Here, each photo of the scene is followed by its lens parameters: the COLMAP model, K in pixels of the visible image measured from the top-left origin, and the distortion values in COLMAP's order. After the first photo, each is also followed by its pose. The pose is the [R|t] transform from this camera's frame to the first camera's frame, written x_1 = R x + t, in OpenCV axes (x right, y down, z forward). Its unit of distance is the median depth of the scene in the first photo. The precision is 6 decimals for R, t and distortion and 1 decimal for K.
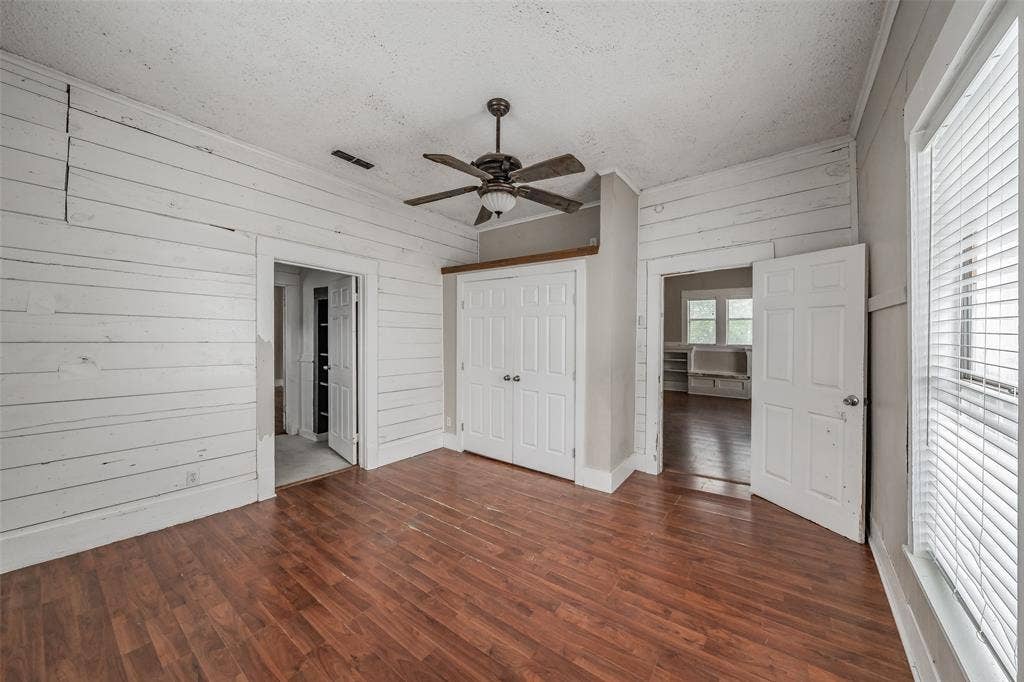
lens RADIAL K [[365.5, 0, 530.1], [0, 365.5, 329.1], [0, 0, 1]] dist [0.000729, 0.000352]
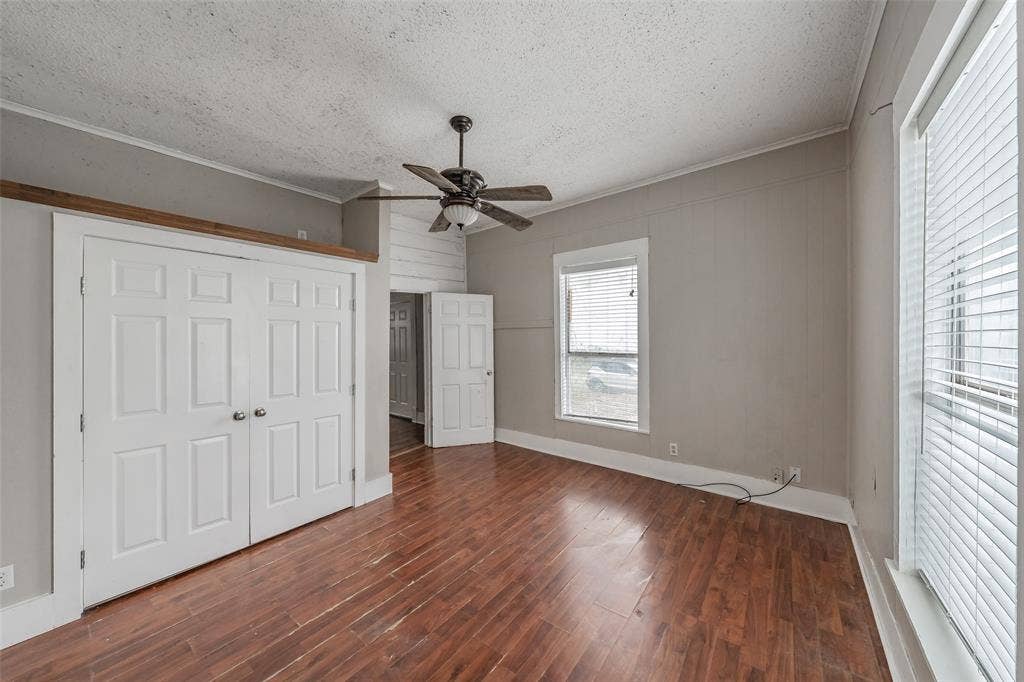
lens RADIAL K [[365.5, 0, 510.4], [0, 365.5, 339.3], [0, 0, 1]] dist [0.000729, 0.000352]
pose [[0.023264, -0.007798, 0.999699, -0.976270], [0.005772, 0.999954, 0.007666, -0.002223], [-0.999713, 0.005592, 0.023308, 0.740409]]
